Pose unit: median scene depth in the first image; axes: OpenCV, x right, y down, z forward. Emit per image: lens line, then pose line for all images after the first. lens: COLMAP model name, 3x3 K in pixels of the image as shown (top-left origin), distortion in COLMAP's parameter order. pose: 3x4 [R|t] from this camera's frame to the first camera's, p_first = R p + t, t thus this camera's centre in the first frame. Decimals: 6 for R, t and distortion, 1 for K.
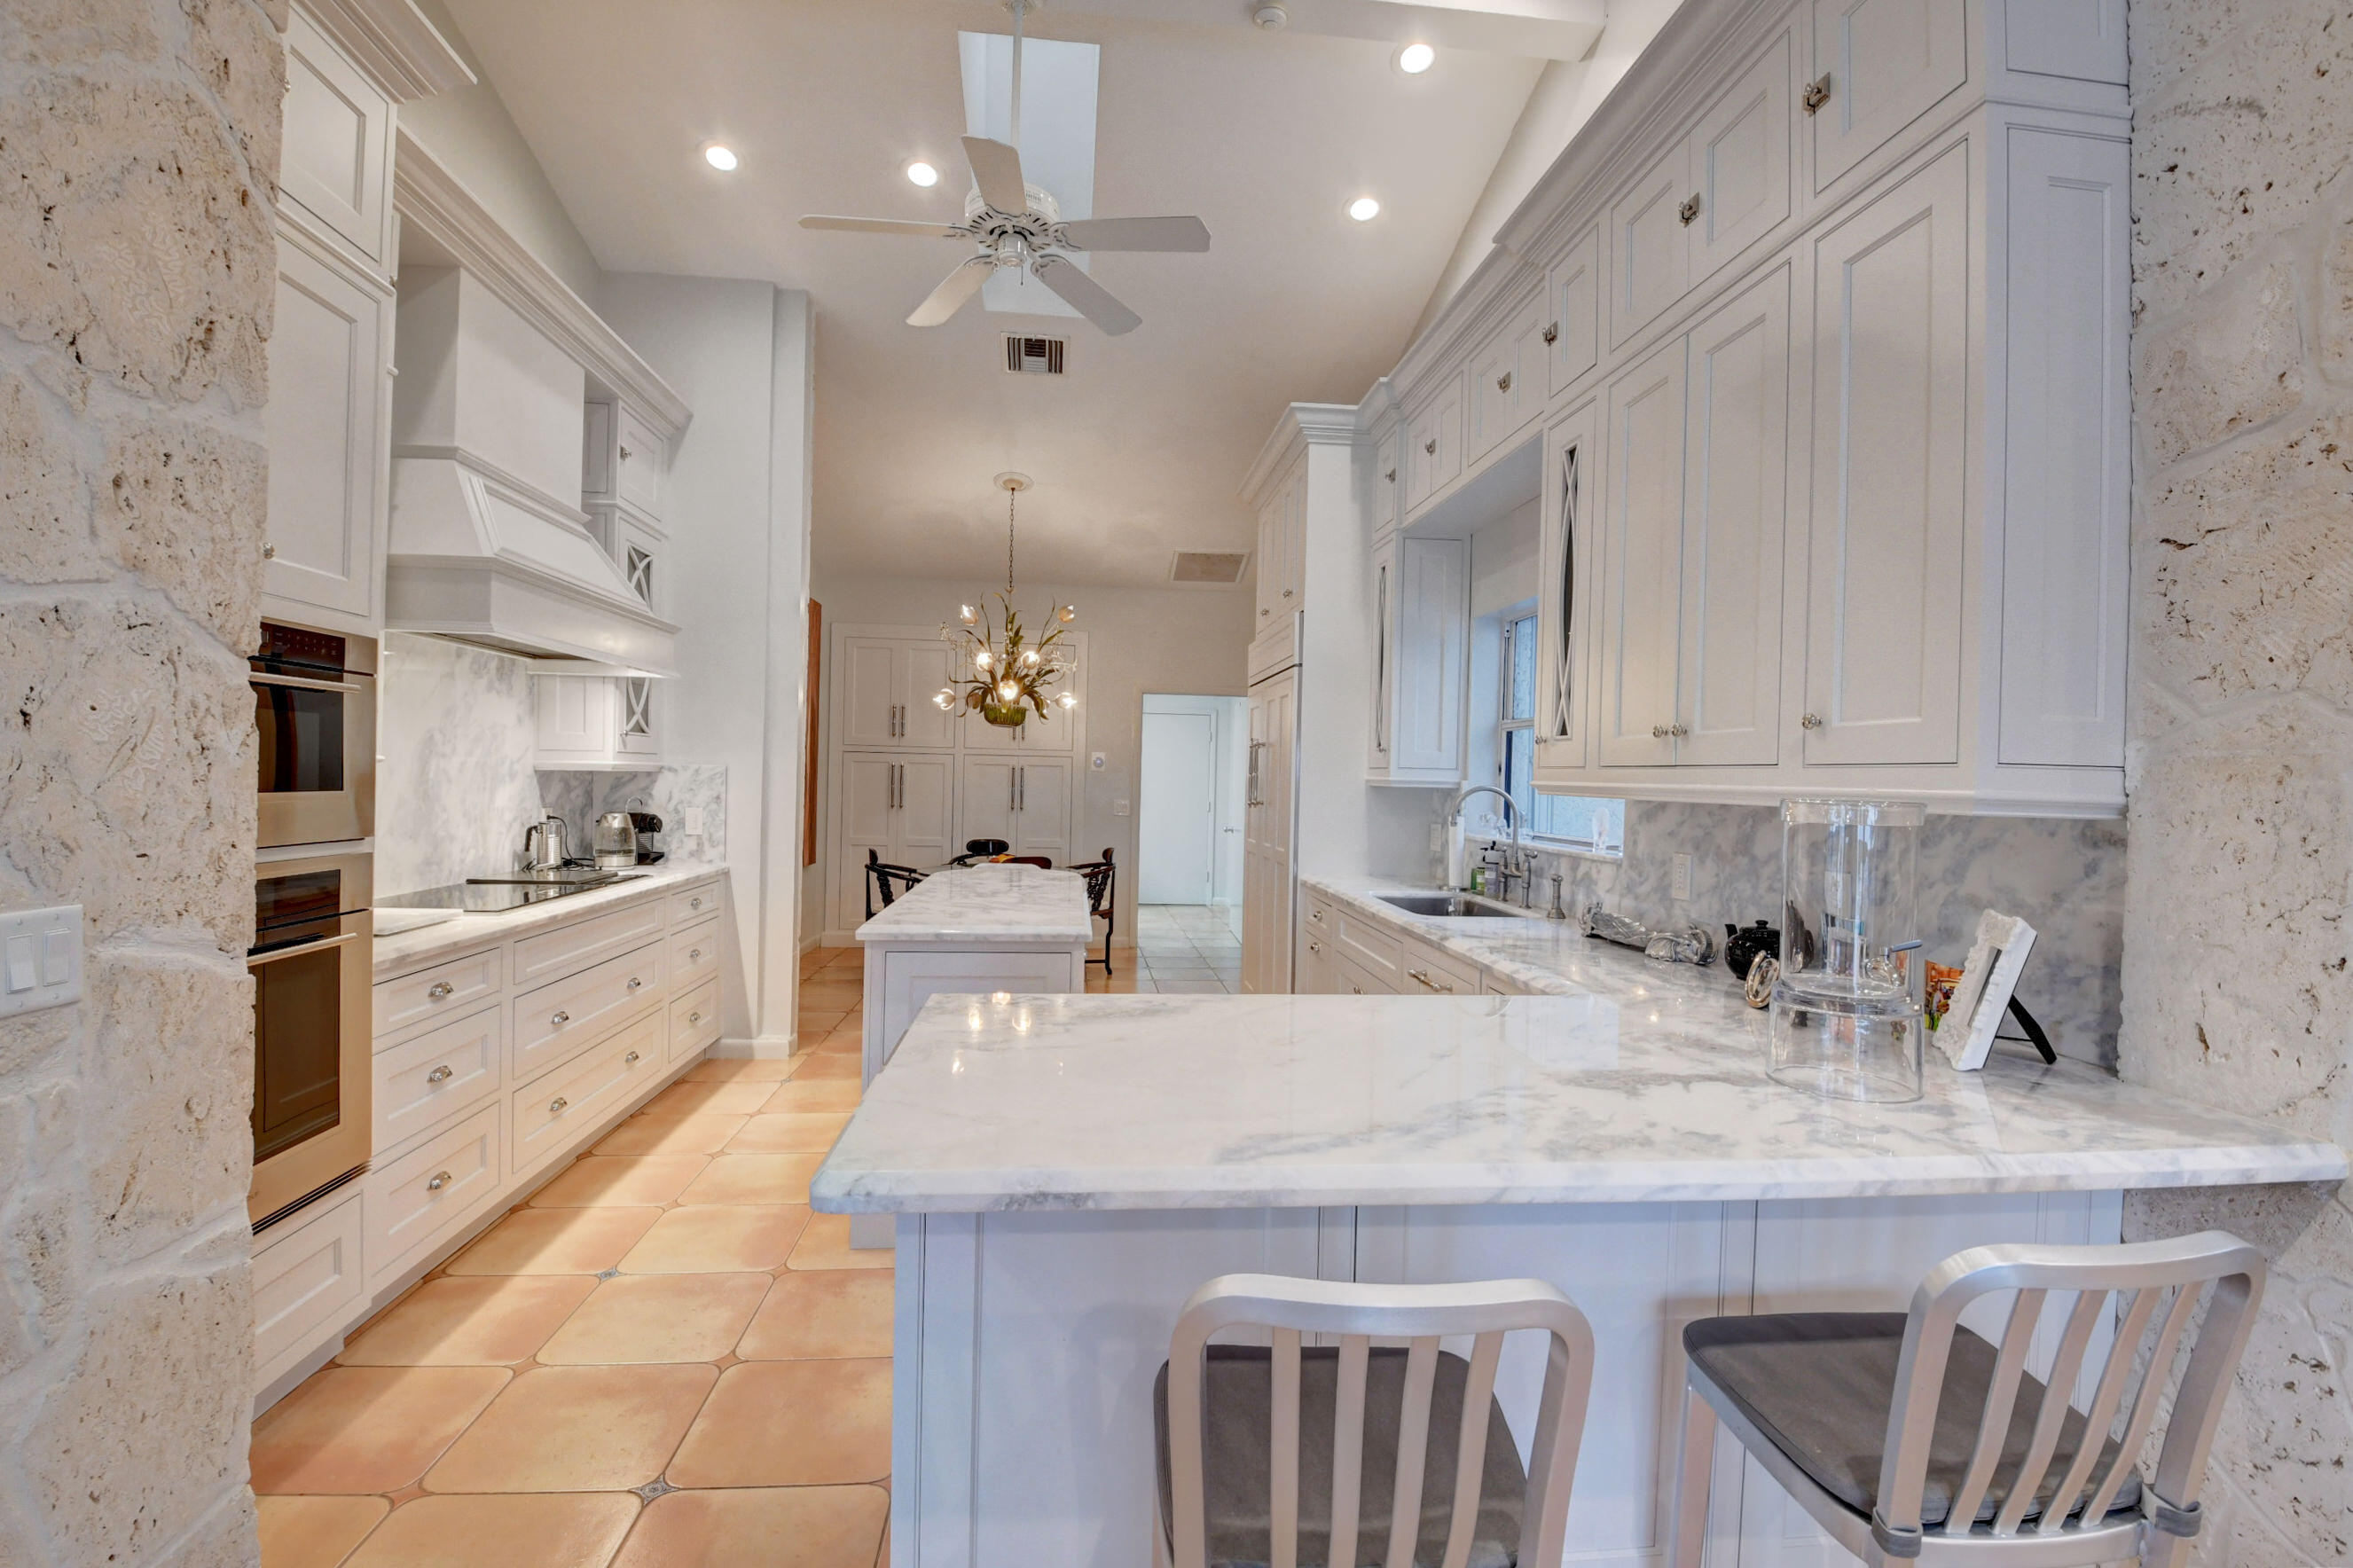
lens RADIAL K [[1056.3, 0, 1176.5], [0, 1056.3, 784.0], [0, 0, 1]] dist [-0.015616, -0.006497]
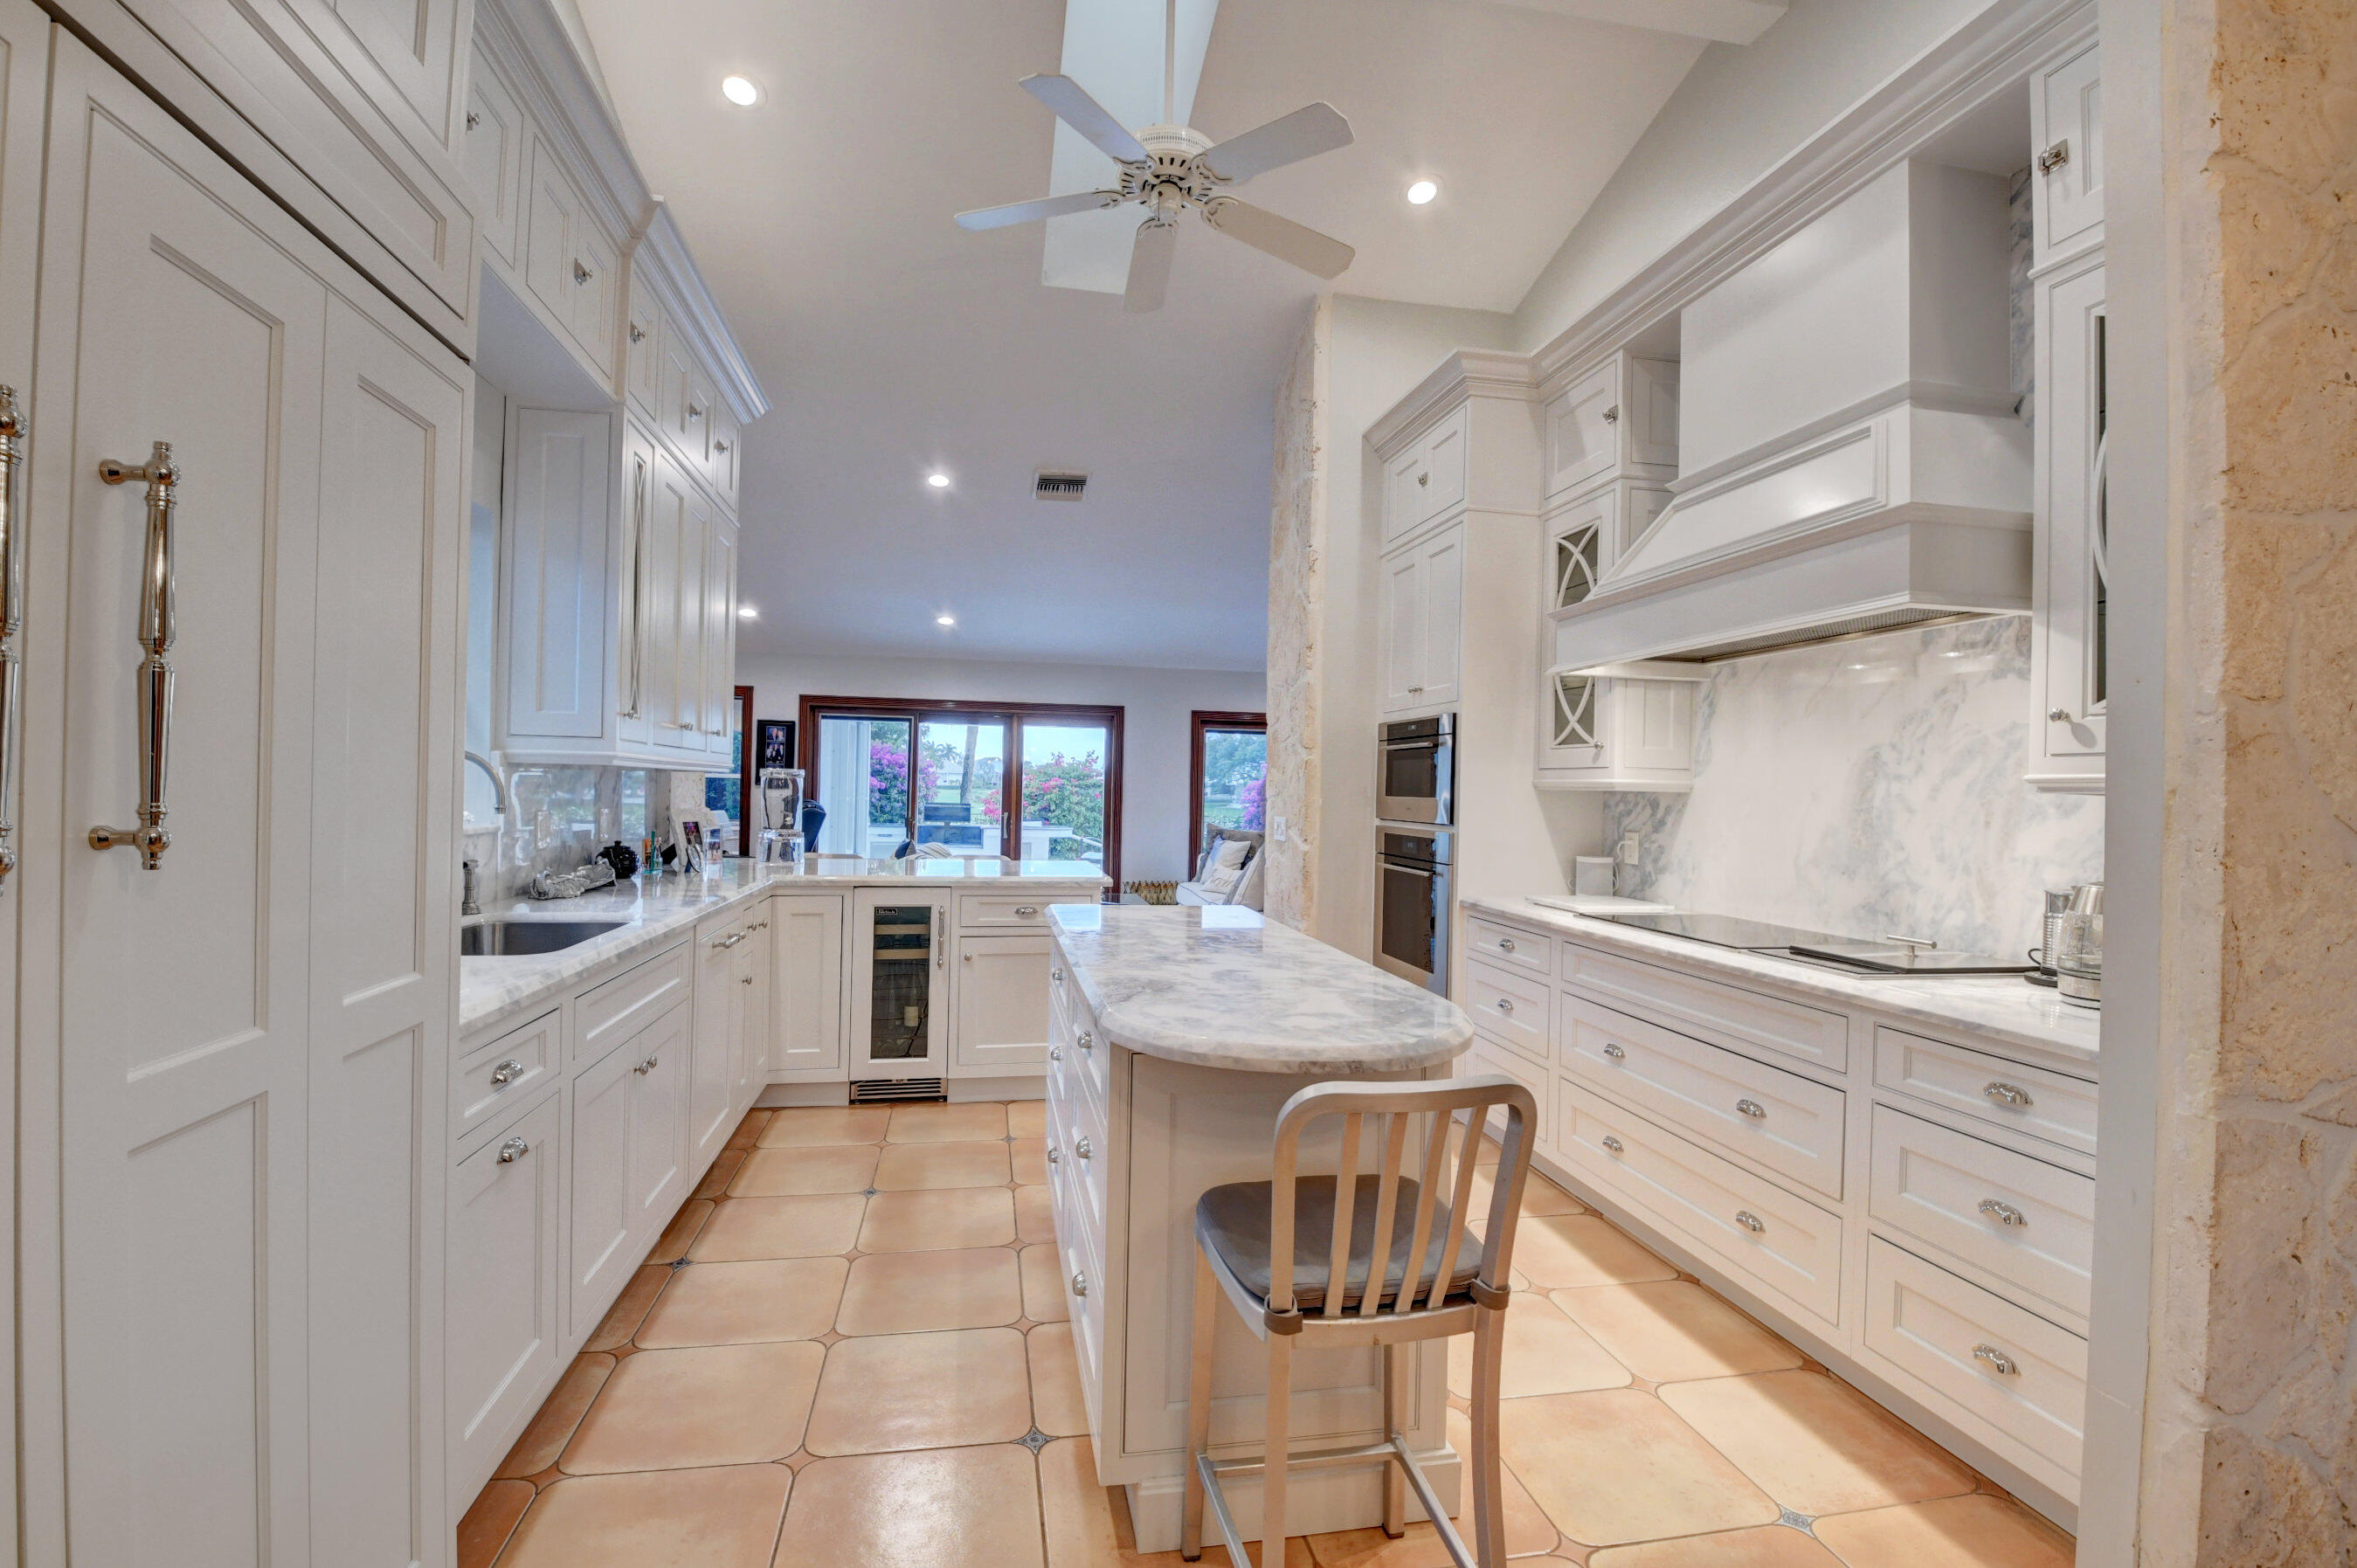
lens RADIAL K [[1031.6, 0, 1178.5], [0, 1031.6, 784.0], [0, 0, 1]] dist [-0.000399, -0.016252]
pose [[-0.995378, -0.047475, -0.083480, -0.187234], [-0.047488, 0.998870, -0.001831, 0.008100], [0.083472, 0.002142, -0.996508, 3.155457]]
